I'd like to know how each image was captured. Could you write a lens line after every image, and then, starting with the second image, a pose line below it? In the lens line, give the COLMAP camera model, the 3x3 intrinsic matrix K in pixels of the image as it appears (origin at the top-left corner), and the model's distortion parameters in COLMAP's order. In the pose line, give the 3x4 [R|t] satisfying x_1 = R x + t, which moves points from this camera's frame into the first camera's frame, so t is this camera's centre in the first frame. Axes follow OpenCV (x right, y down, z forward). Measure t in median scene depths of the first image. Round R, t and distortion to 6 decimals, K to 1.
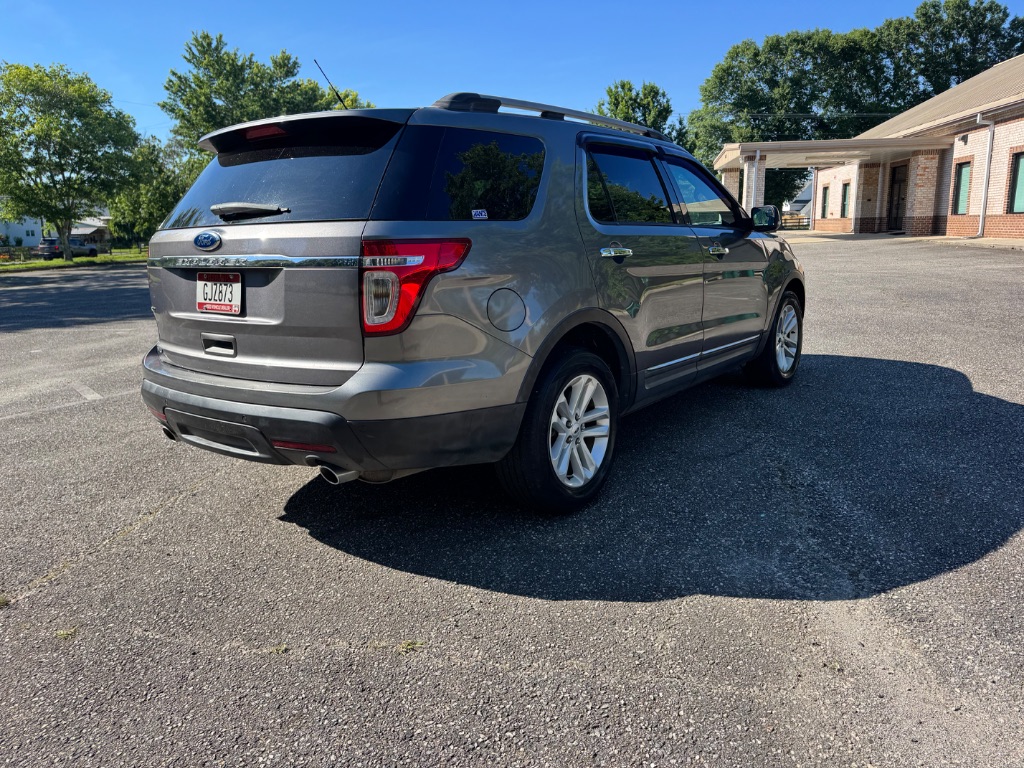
lens RADIAL K [[708.2, 0, 512.0], [0, 708.2, 384.0], [0, 0, 1]] dist [0.019960, -0.018718]
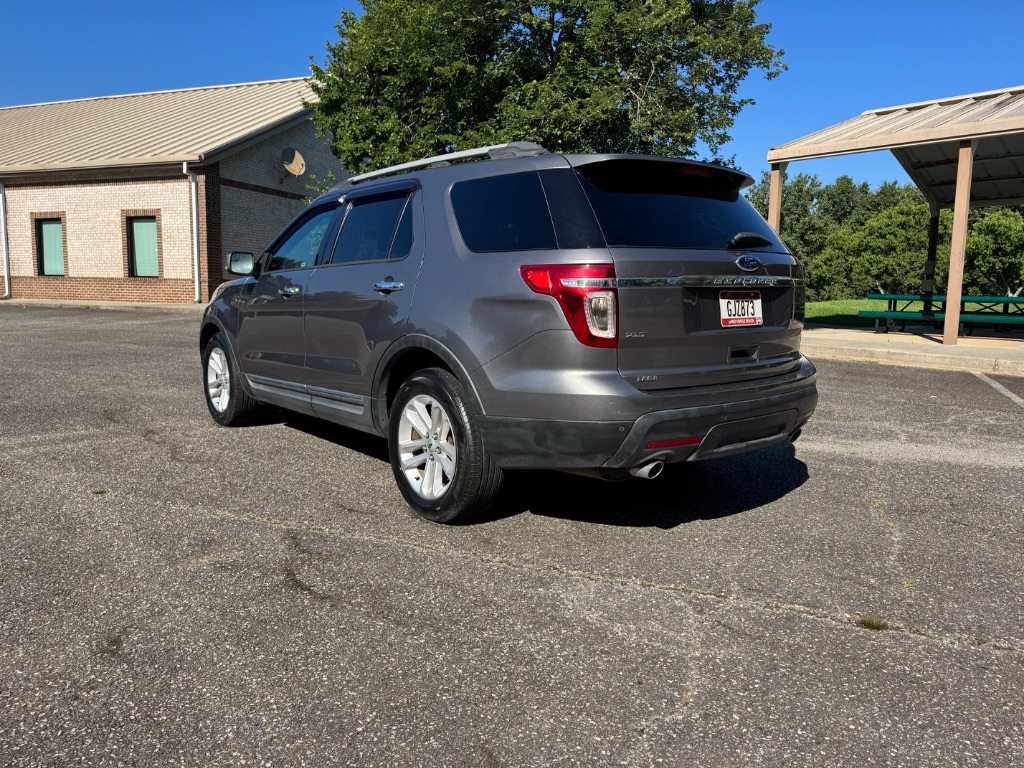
lens RADIAL K [[711.0, 0, 512.0], [0, 711.0, 384.0], [0, 0, 1]] dist [0.043235, -0.051662]
pose [[0.247679, -0.102981, 0.963353, -0.086478], [0.189286, 0.980317, 0.056129, -0.007682], [-0.950172, 0.168447, 0.262297, 0.057149]]
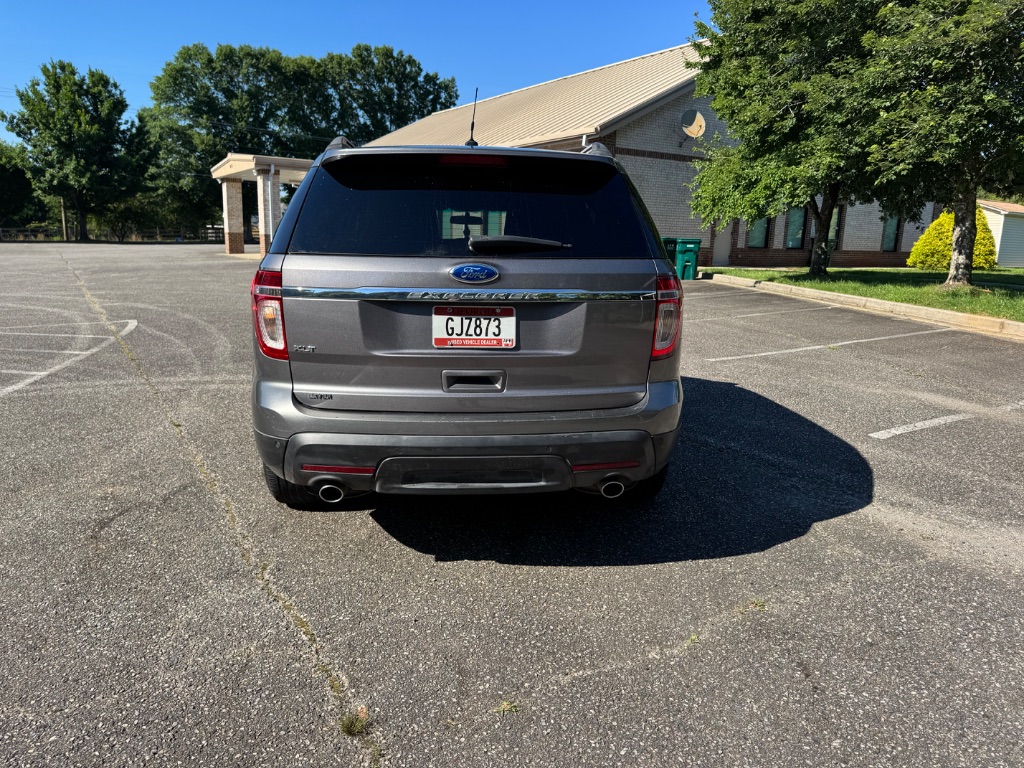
lens RADIAL K [[706.5, 0, 509.9], [0, 706.5, 389.4], [0, 0, 1]] dist [0.045762, -0.040522]
pose [[0.765789, -0.093409, 0.636272, -0.052876], [0.098828, 0.994736, 0.027089, -0.003538], [-0.635453, 0.042137, 0.770989, 0.012829]]
